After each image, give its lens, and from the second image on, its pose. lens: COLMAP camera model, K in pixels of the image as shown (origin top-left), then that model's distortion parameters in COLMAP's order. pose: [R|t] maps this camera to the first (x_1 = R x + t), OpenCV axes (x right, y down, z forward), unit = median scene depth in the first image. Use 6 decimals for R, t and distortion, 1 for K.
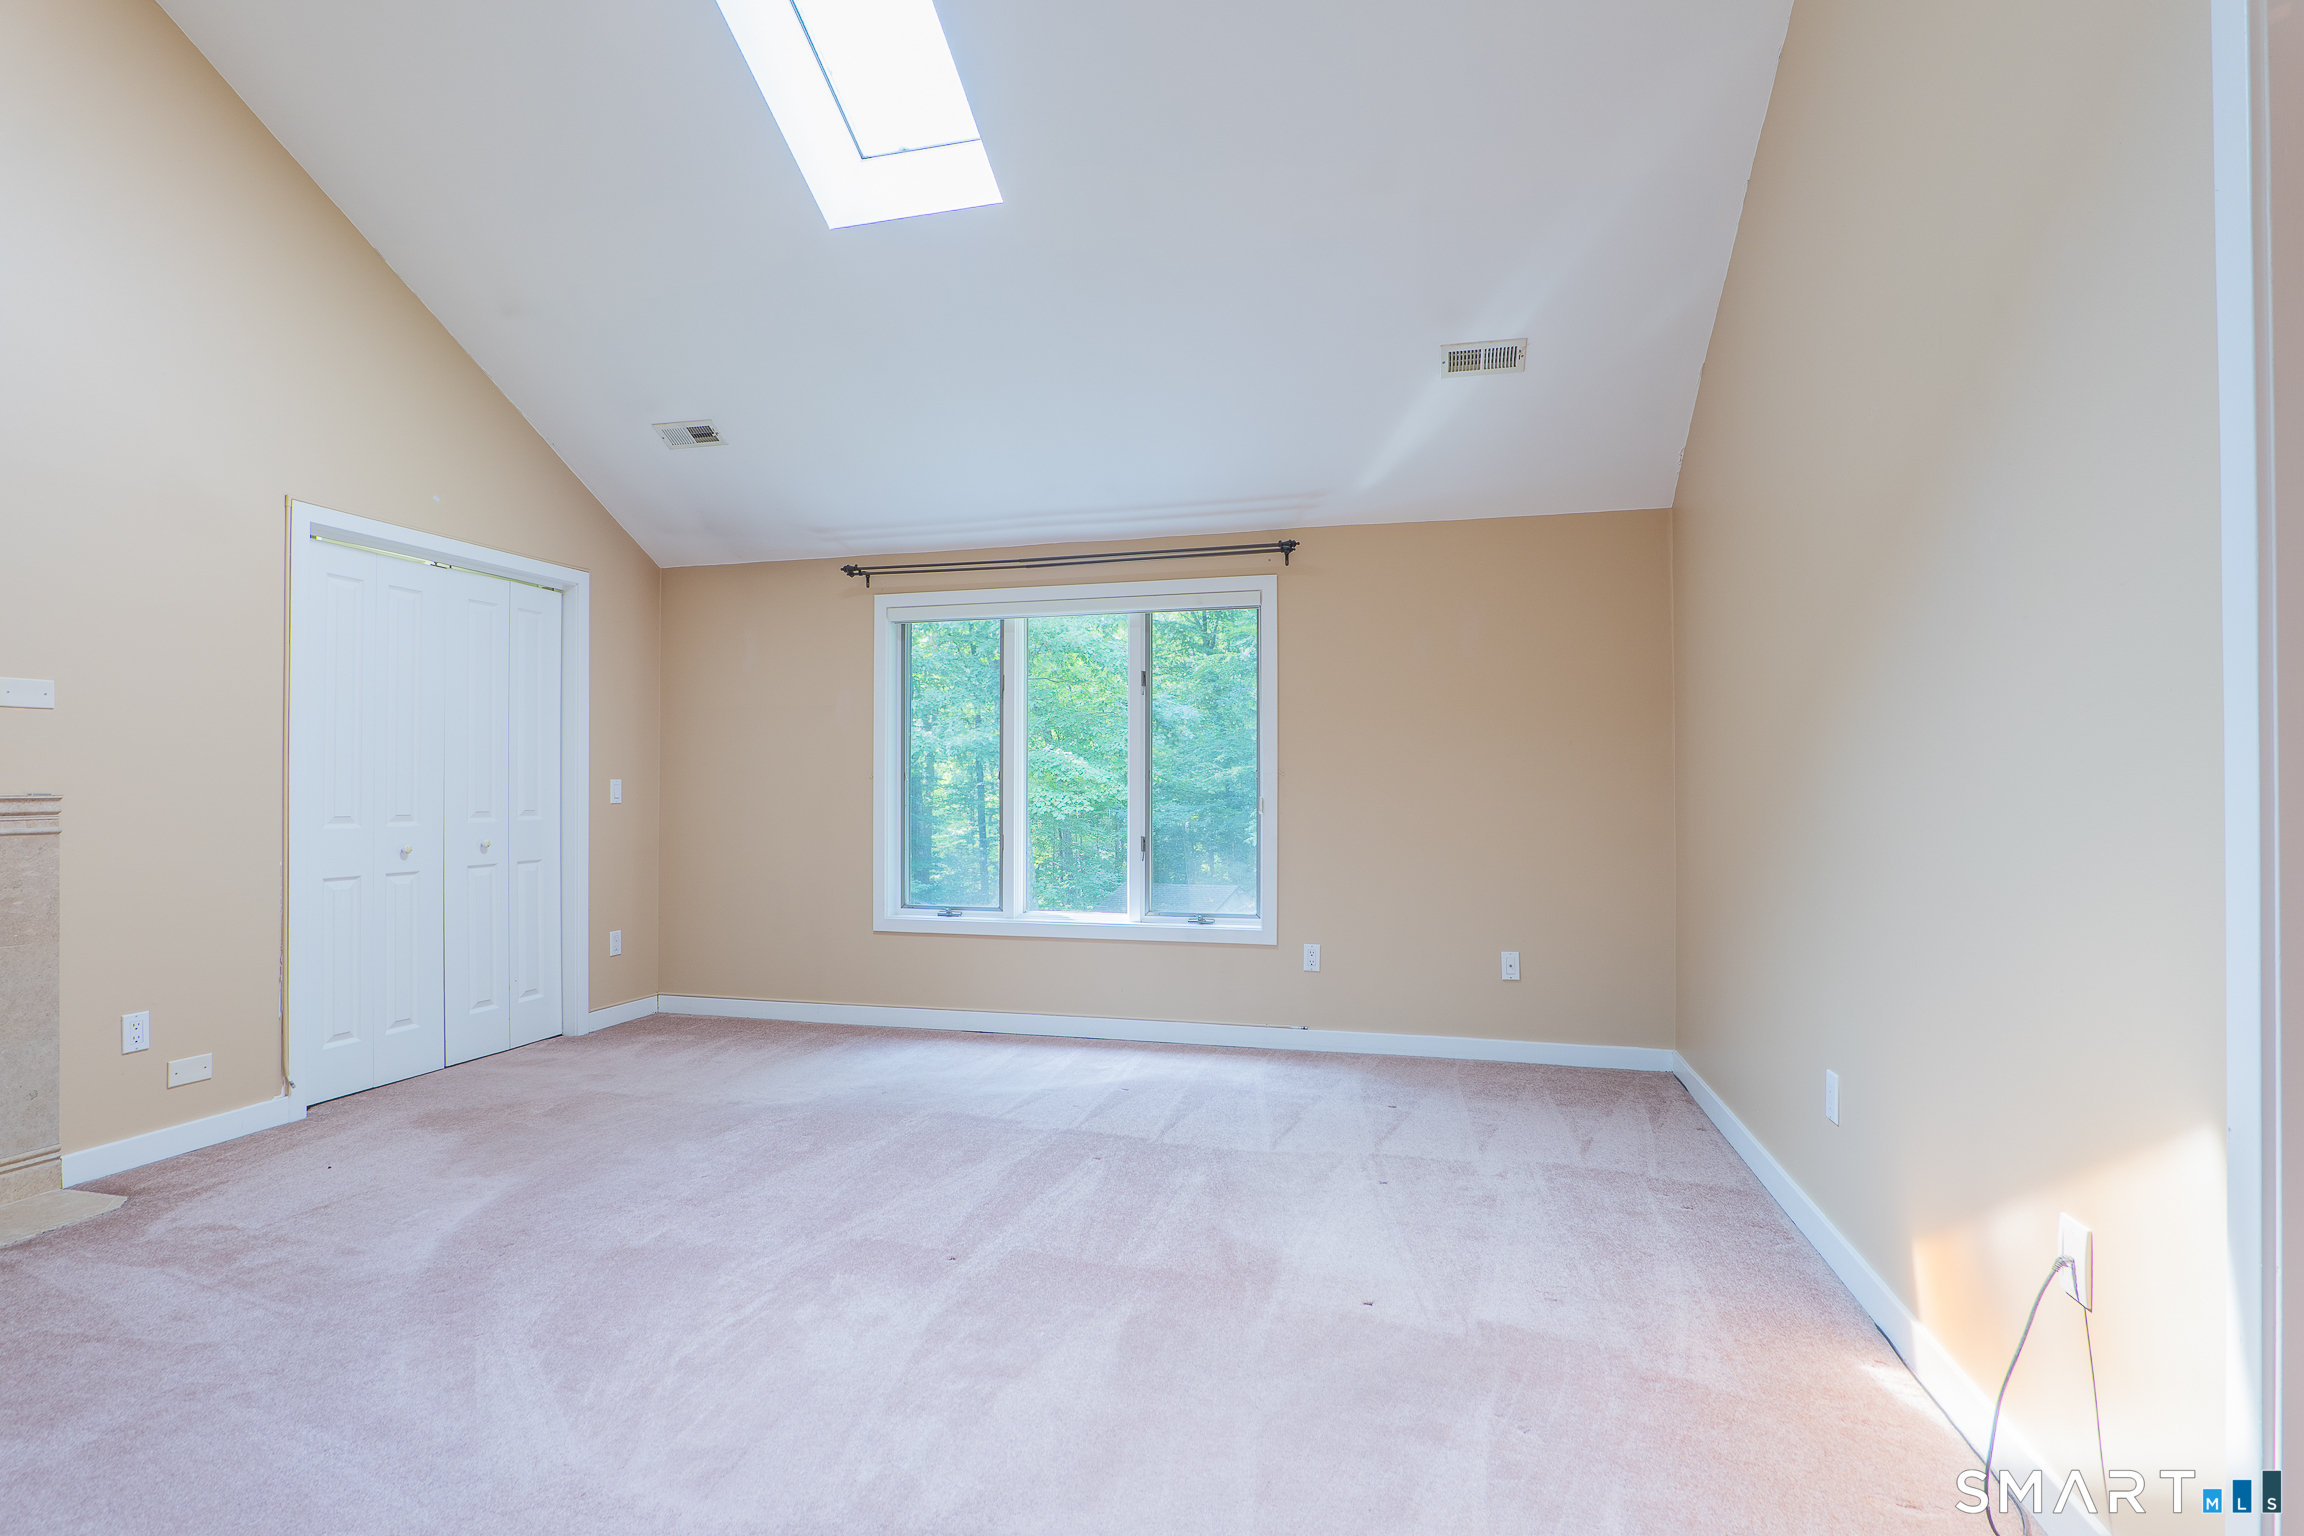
lens RADIAL K [[1074.9, 0, 1159.6], [0, 1074.9, 777.1], [0, 0, 1]] dist [-0.023364, 0.007776]
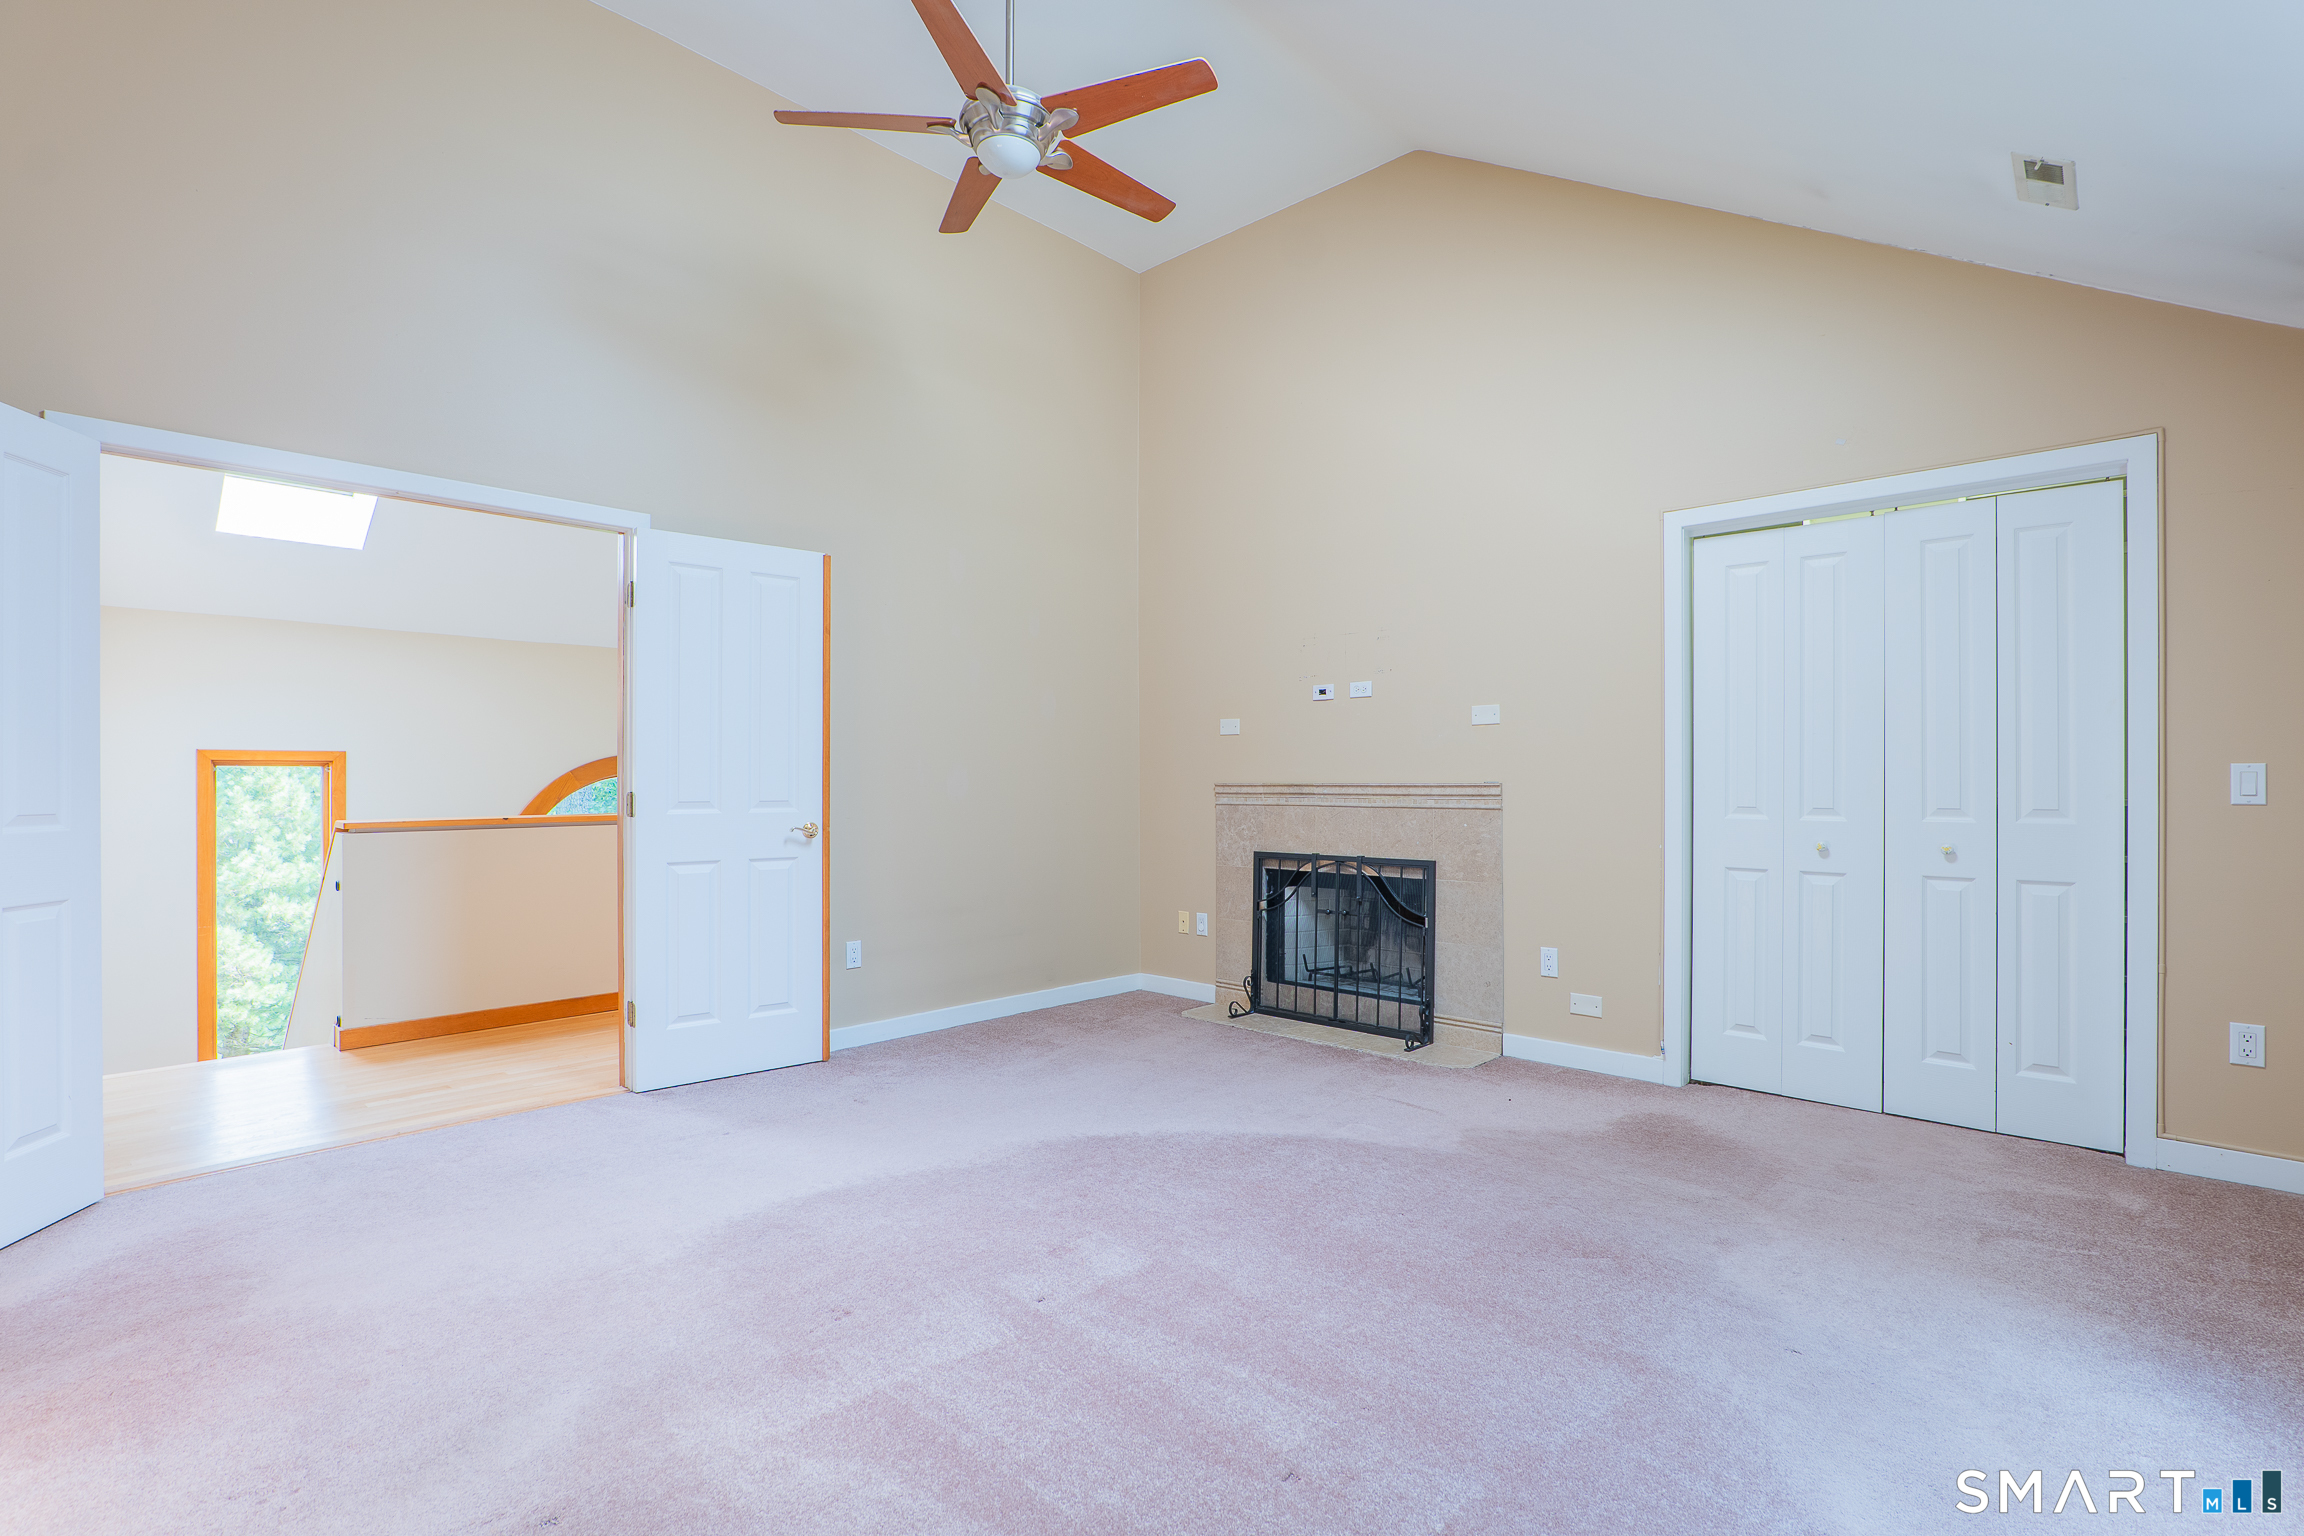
lens RADIAL K [[1074.9, 0, 1159.6], [0, 1074.9, 777.1], [0, 0, 1]] dist [-0.023364, 0.007776]
pose [[-0.472454, 0.005716, -0.881337, 0.453303], [0.013706, 0.999906, -0.000863, 0.003650], [0.881249, -0.012488, -0.472488, 1.229801]]
